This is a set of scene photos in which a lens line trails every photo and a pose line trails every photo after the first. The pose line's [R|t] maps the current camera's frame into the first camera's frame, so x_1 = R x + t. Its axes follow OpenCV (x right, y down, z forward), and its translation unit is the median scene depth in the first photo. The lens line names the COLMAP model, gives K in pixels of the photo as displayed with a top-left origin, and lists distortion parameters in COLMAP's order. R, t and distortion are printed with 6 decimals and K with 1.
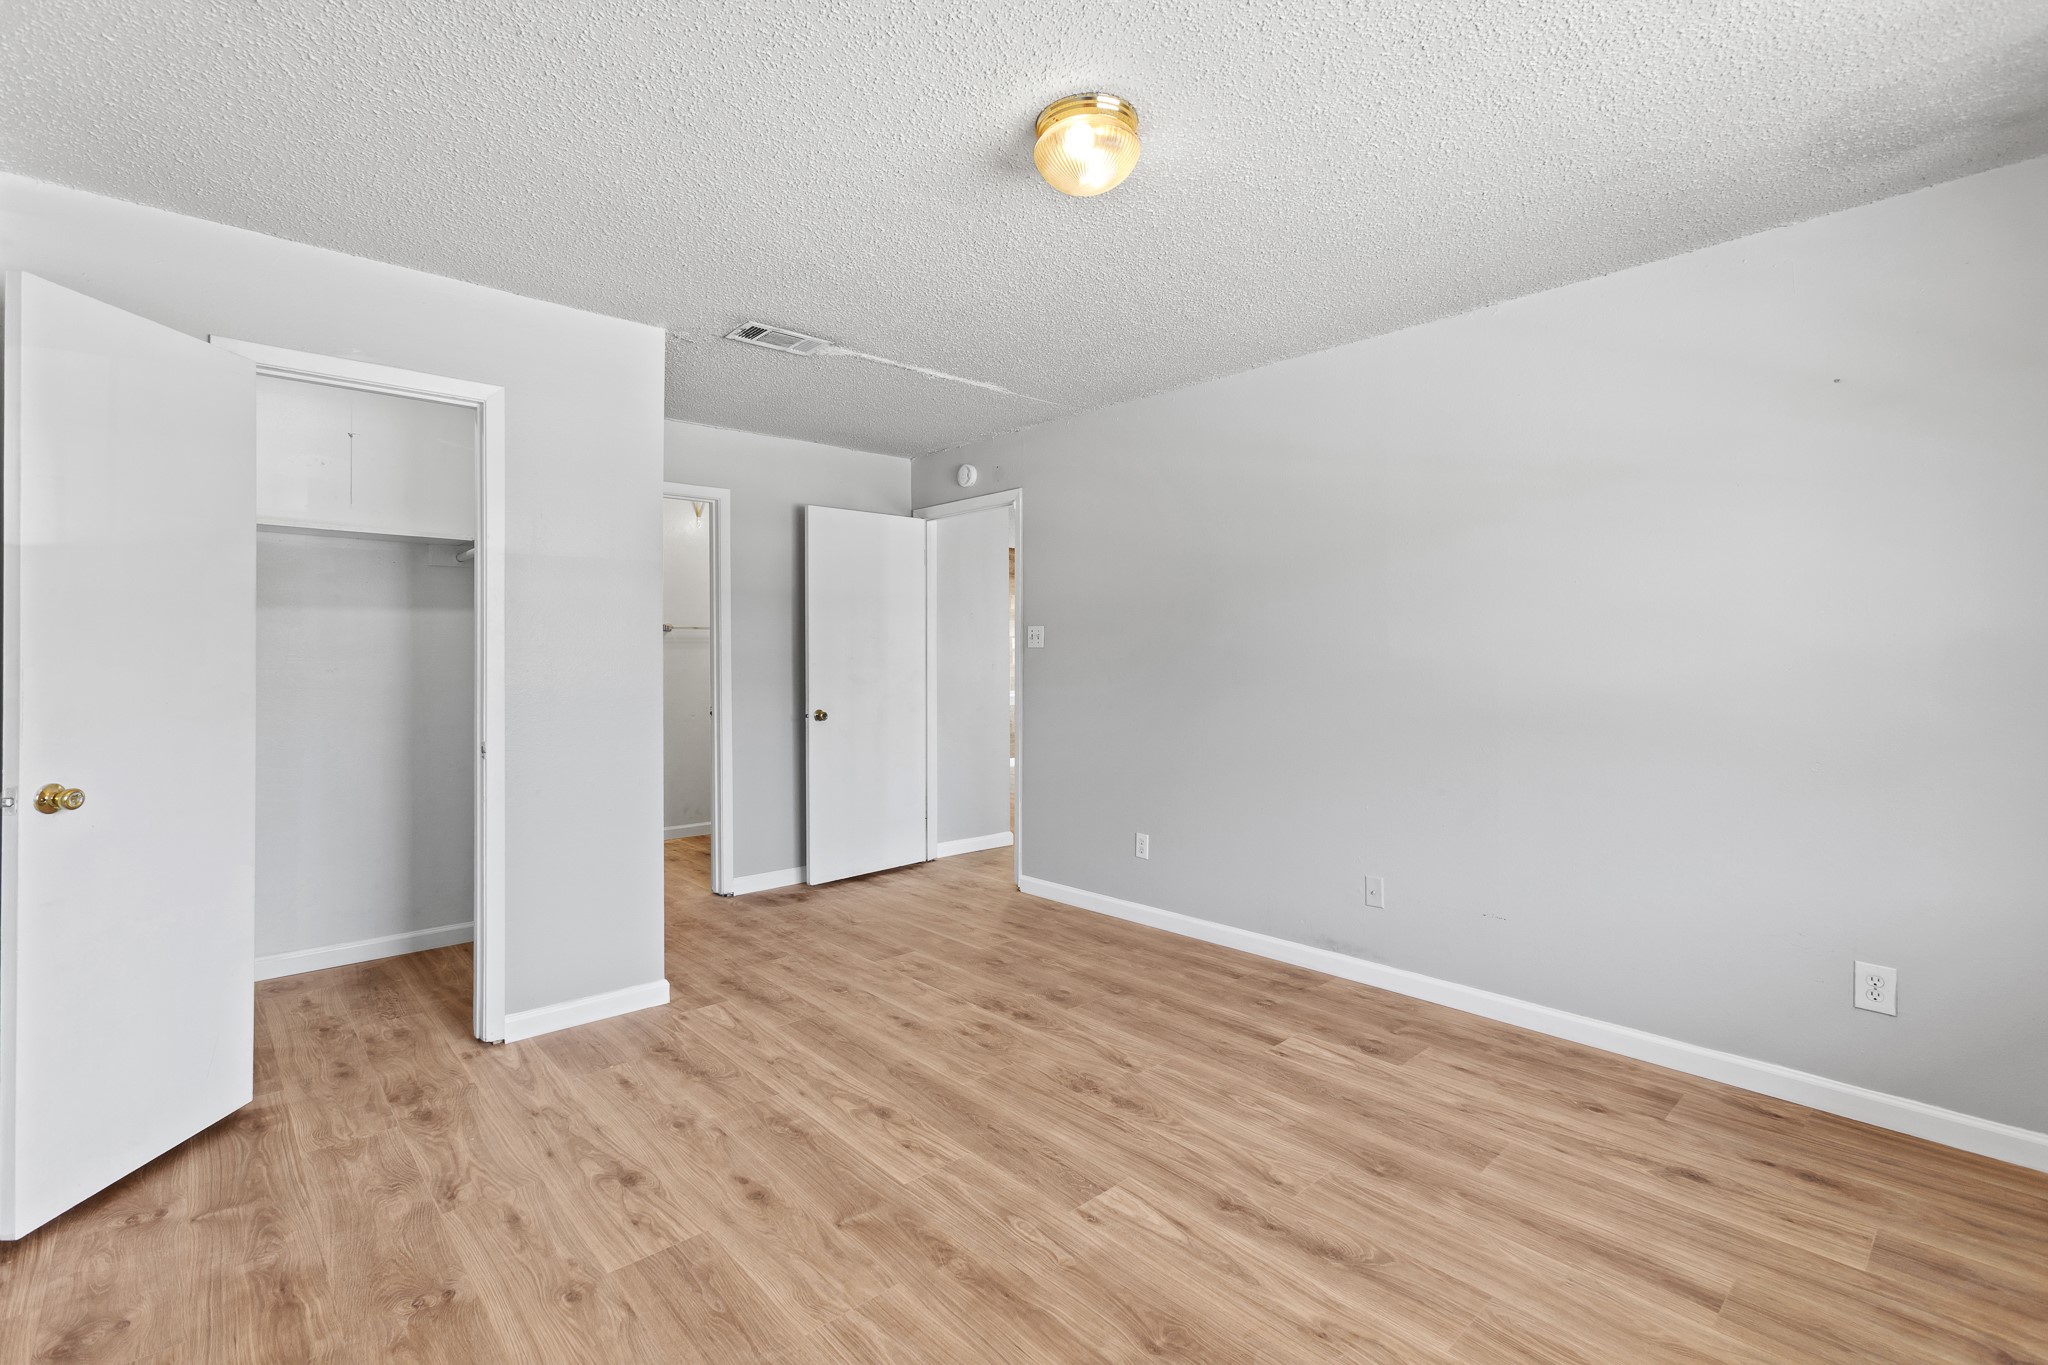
lens RADIAL K [[925.7, 0, 995.5], [0, 925.7, 638.3], [0, 0, 1]] dist [-0.013564, 0.004775]
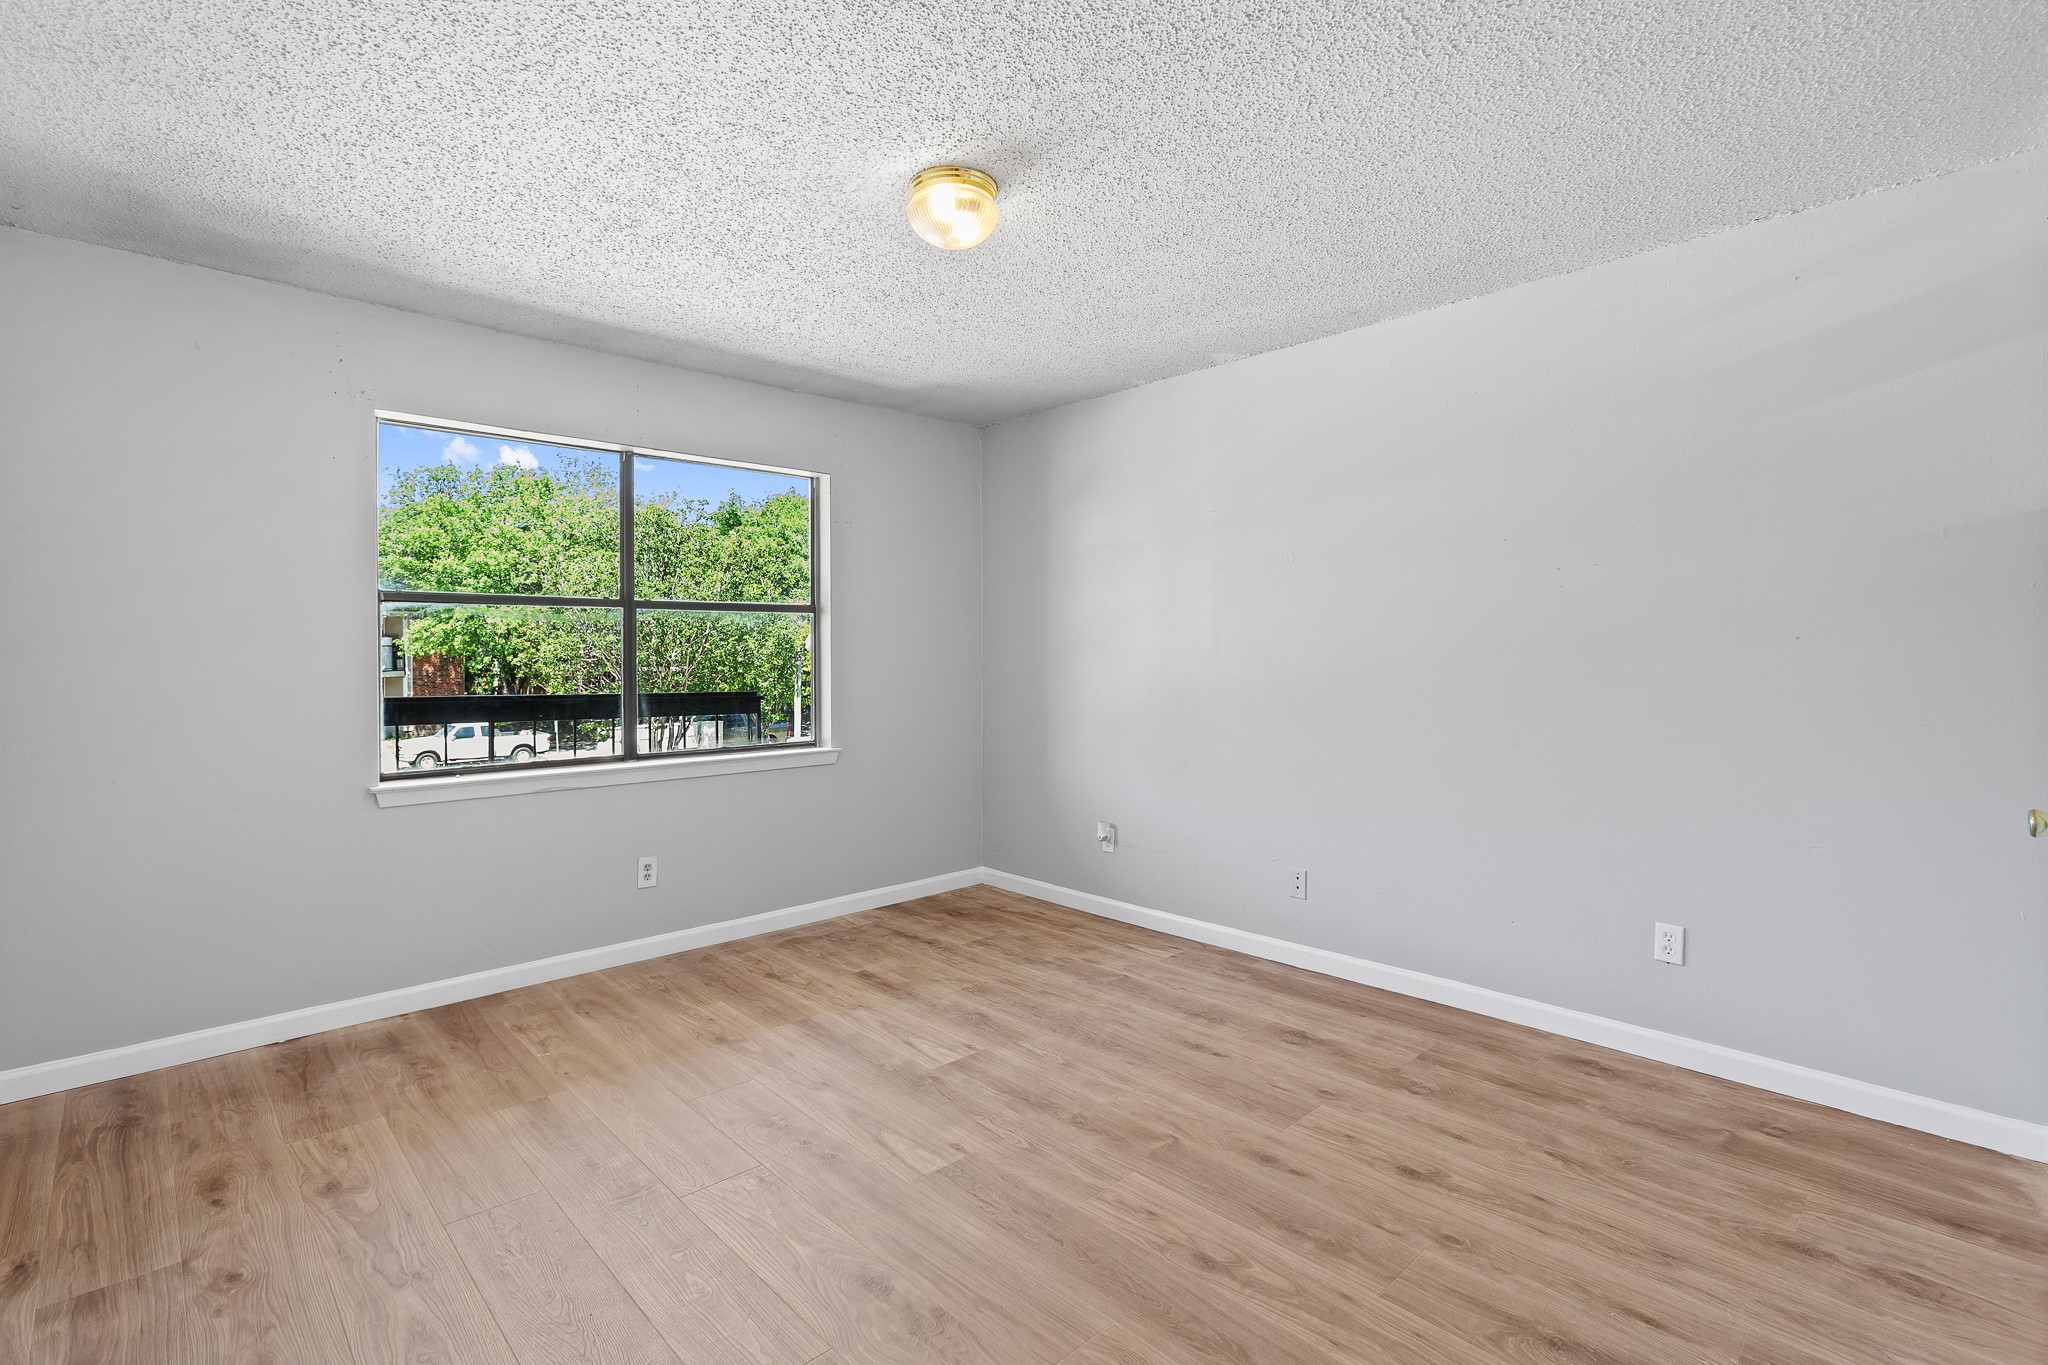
lens RADIAL K [[942.4, 0, 996.0], [0, 942.4, 693.3], [0, 0, 1]] dist [-0.000342, 0.000867]
pose [[-0.999813, 0.006762, -0.018137, 0.048070], [0.006296, 0.999652, 0.025635, 0.027692], [0.018304, 0.025516, -0.999507, 1.428729]]
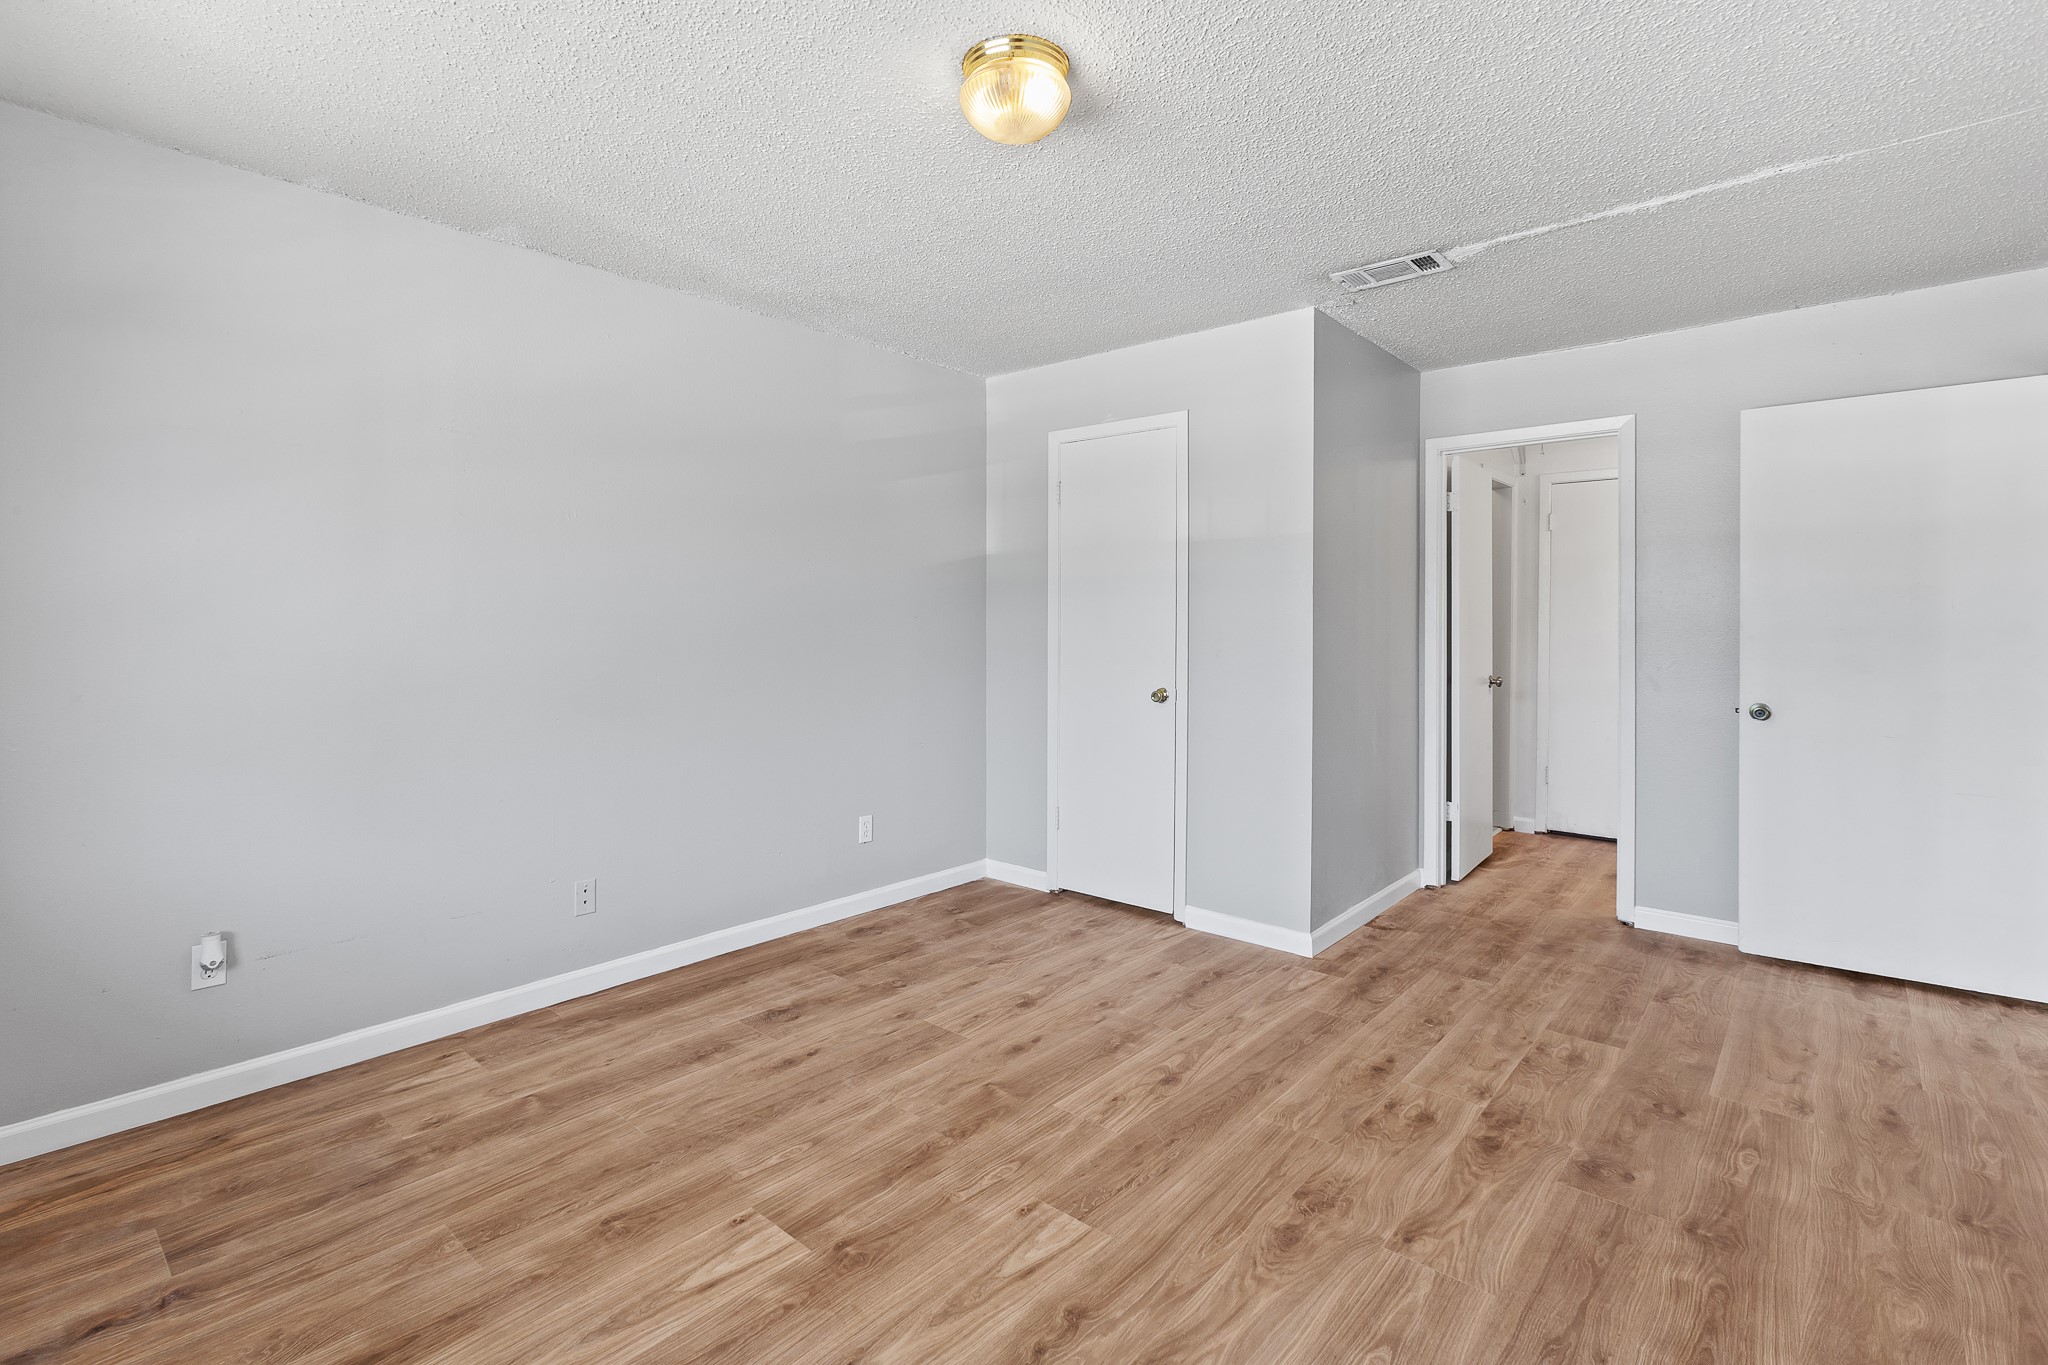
lens RADIAL K [[947.7, 0, 995.2], [0, 947.7, 626.8], [0, 0, 1]] dist [-0.020826, 0.010245]
pose [[0.106660, 0.005913, -0.994278, 0.715409], [0.018003, 0.999807, 0.007877, 0.007664], [0.994133, -0.018740, 0.106533, 0.581957]]
